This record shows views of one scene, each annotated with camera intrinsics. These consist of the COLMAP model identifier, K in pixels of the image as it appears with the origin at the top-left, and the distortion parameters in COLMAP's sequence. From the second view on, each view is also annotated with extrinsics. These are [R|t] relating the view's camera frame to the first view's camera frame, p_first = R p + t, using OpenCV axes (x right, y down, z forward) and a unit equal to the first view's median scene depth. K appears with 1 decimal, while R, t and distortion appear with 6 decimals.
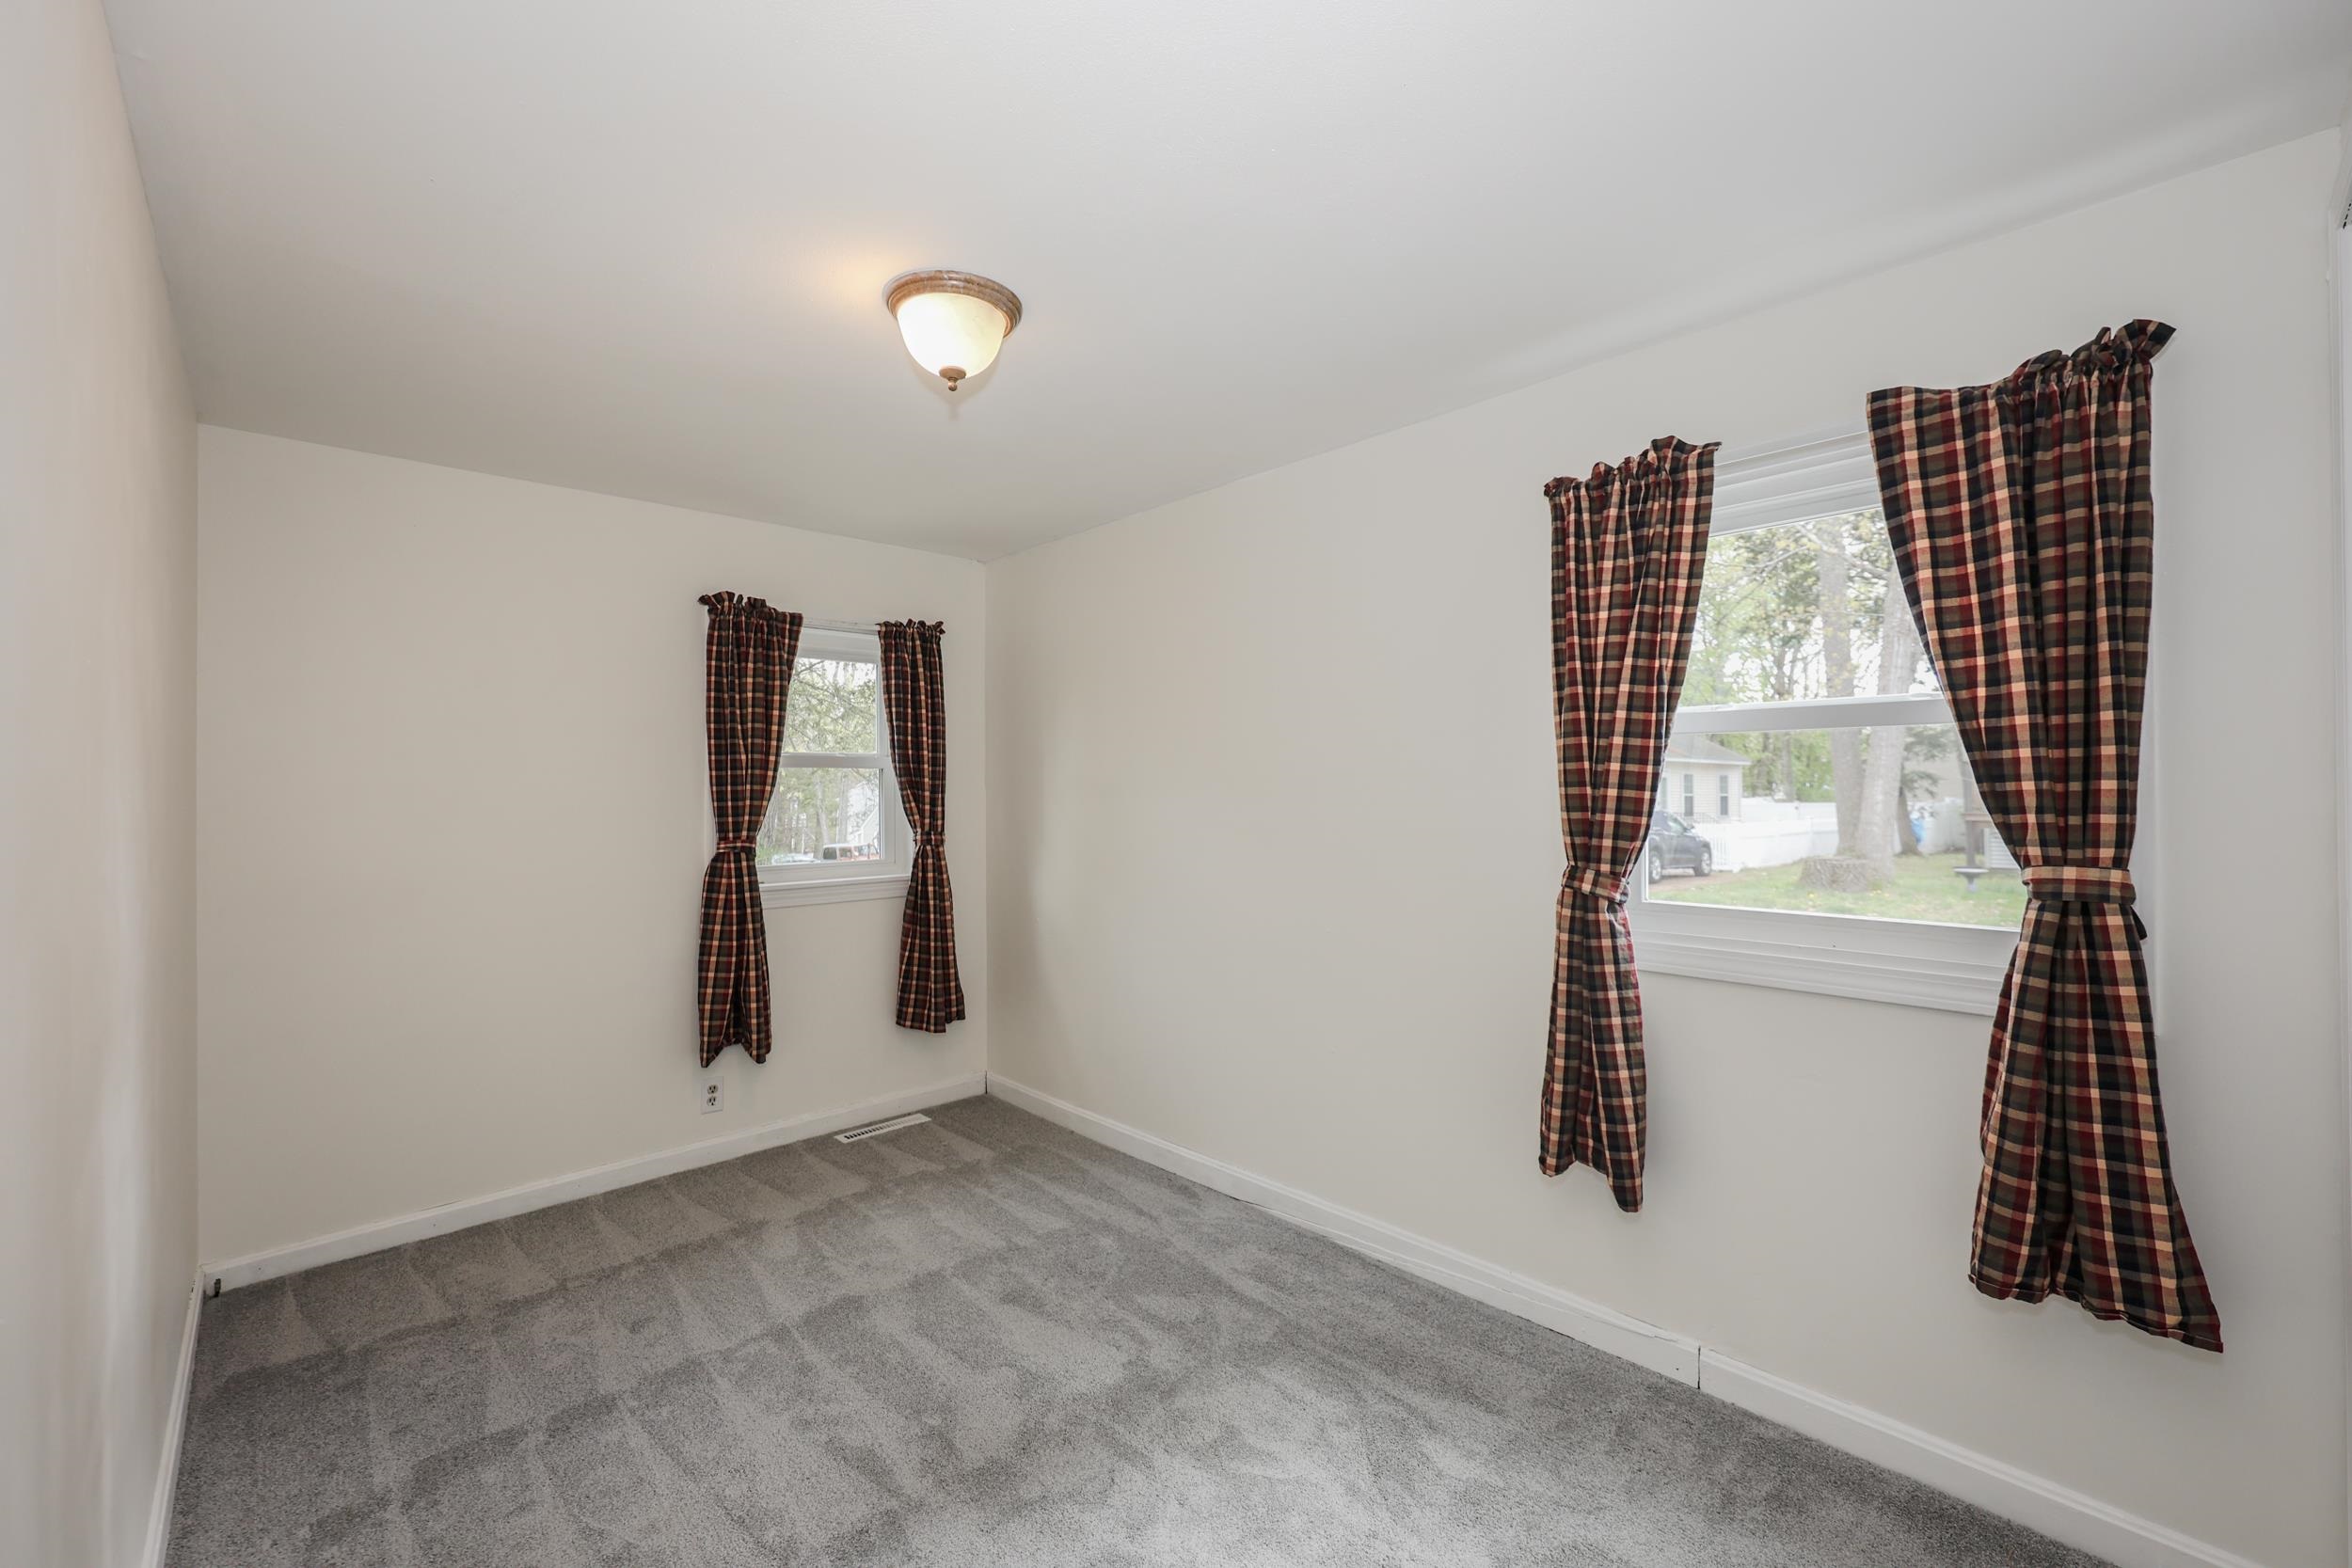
lens RADIAL K [[937.7, 0, 1166.1], [0, 937.7, 789.9], [0, 0, 1]] dist [0.000975, 0.000139]
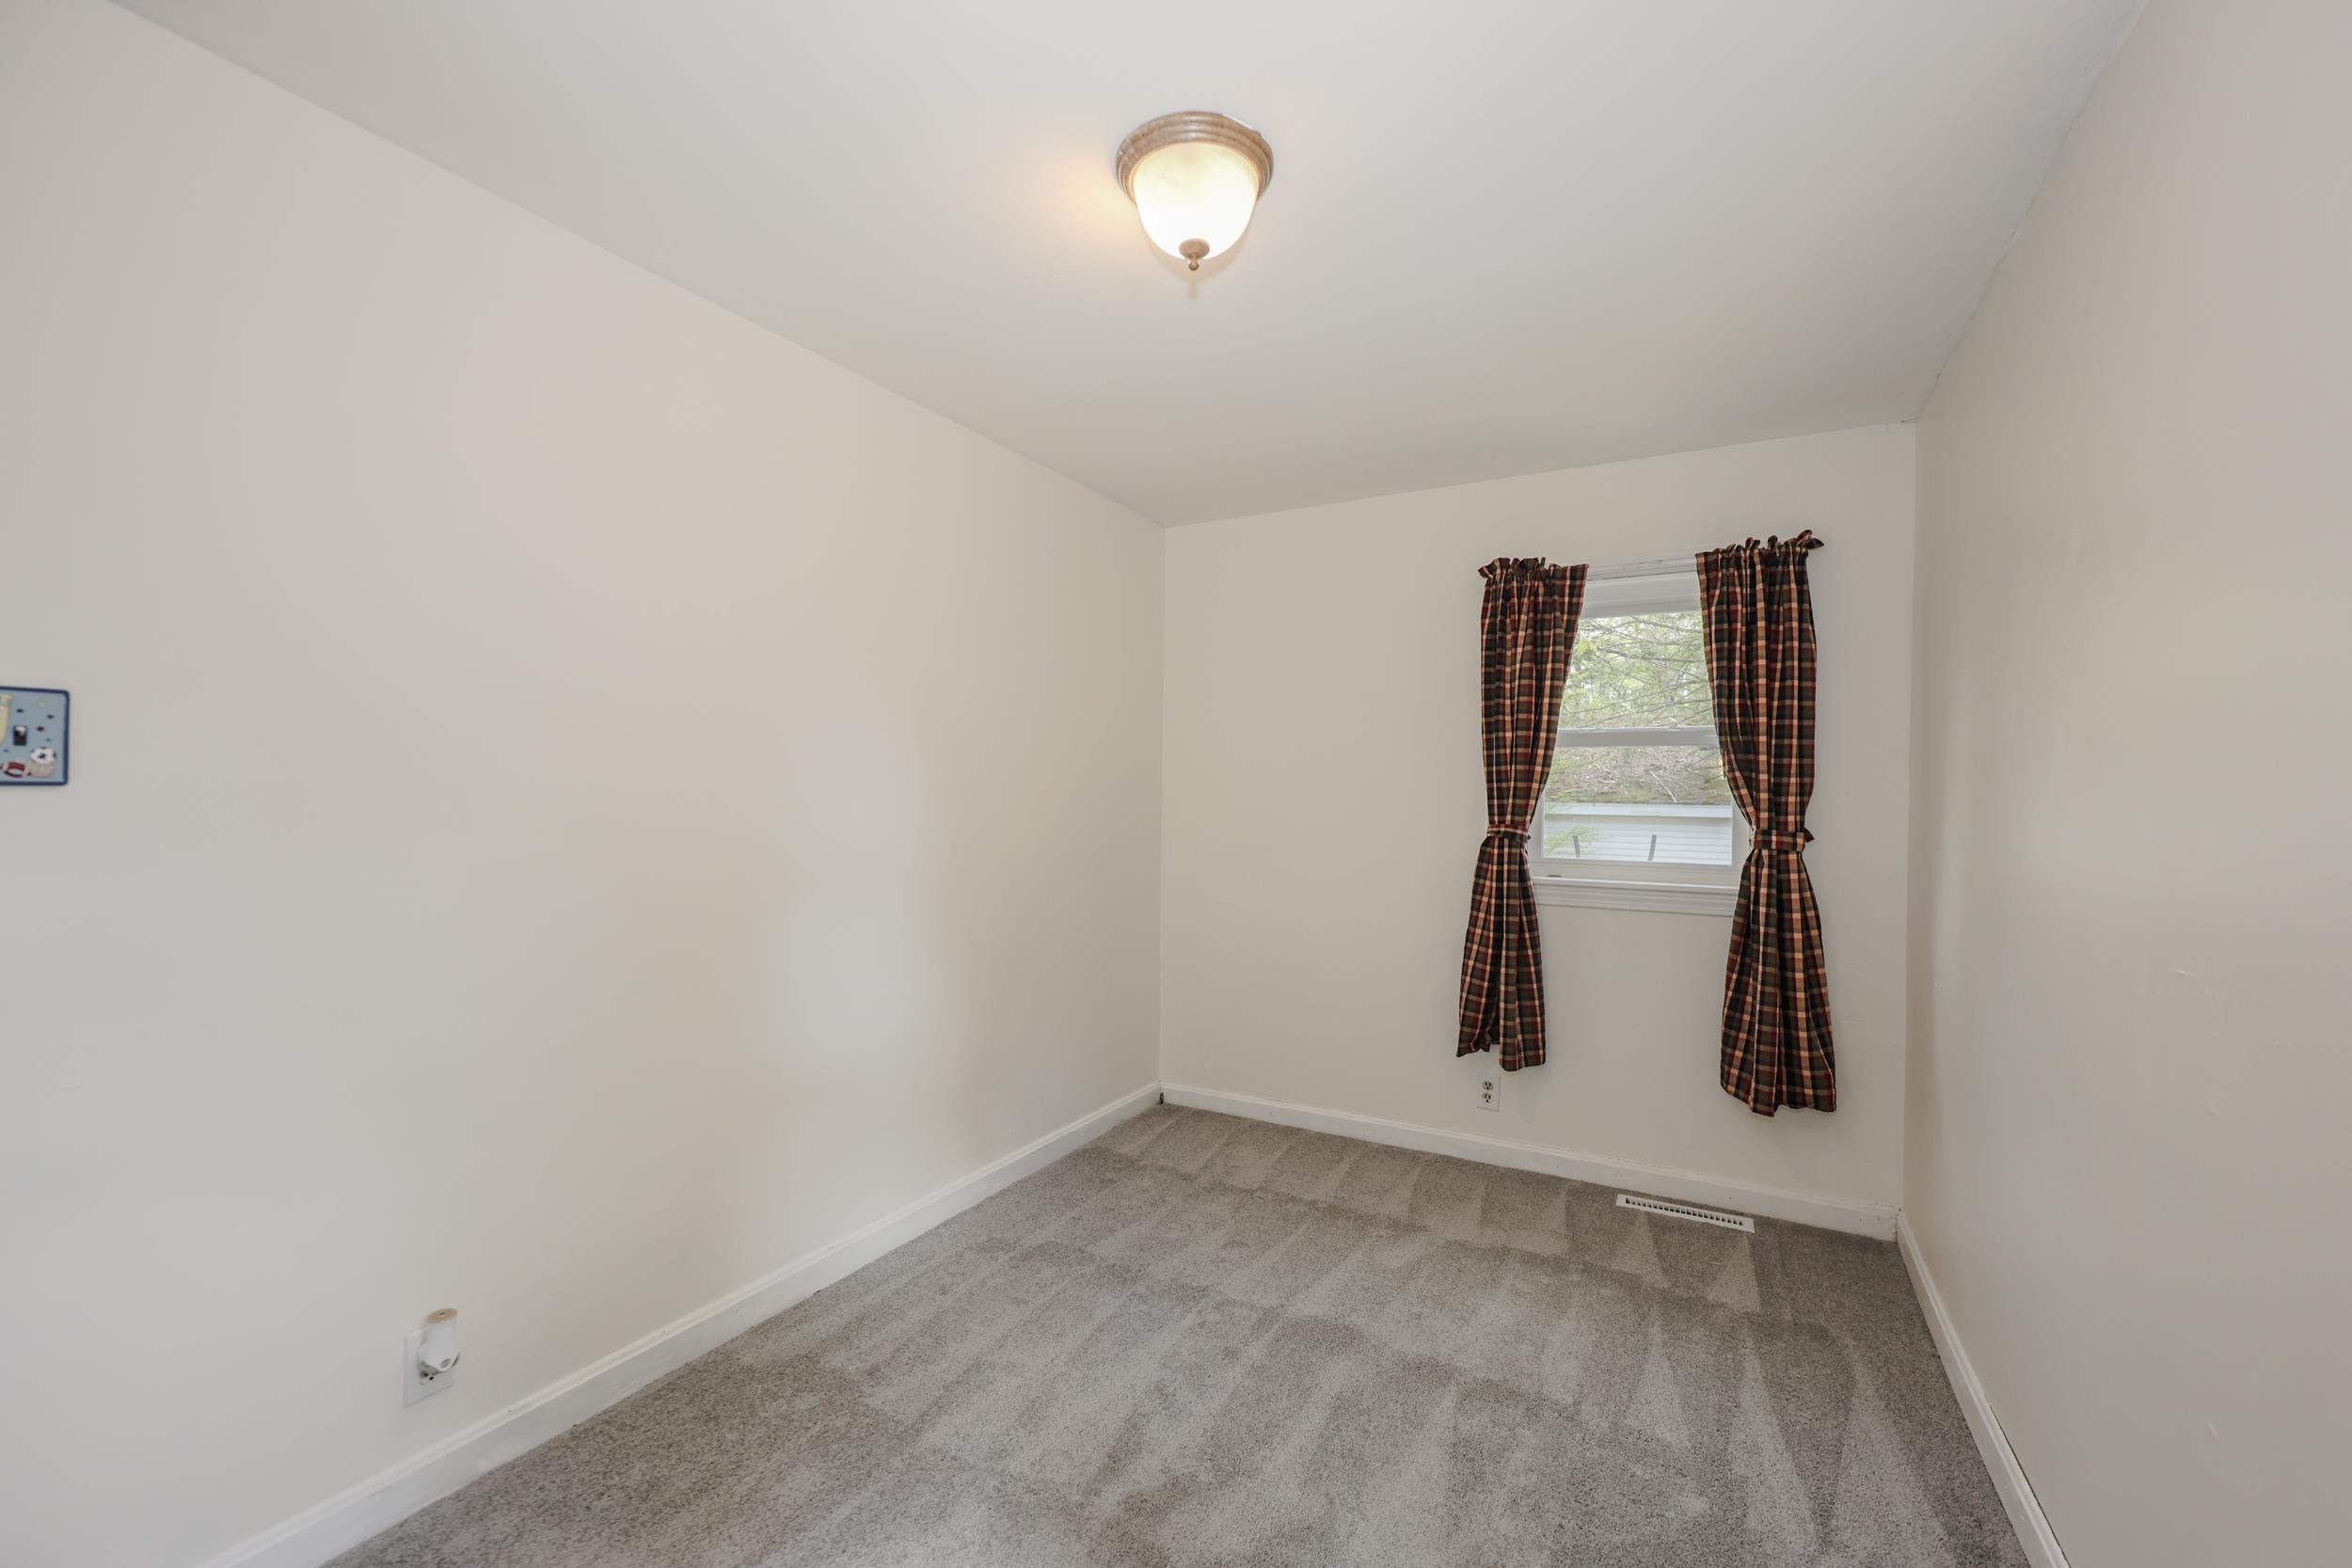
lens RADIAL K [[939.8, 0, 1181.5], [0, 939.8, 795.5], [0, 0, 1]] dist [0.001655, 0.000194]
pose [[0.333281, 0.012698, -0.942742, 0.336955], [-0.019011, 0.999797, 0.006746, 0.026590], [0.942636, 0.015675, 0.333454, 0.419012]]
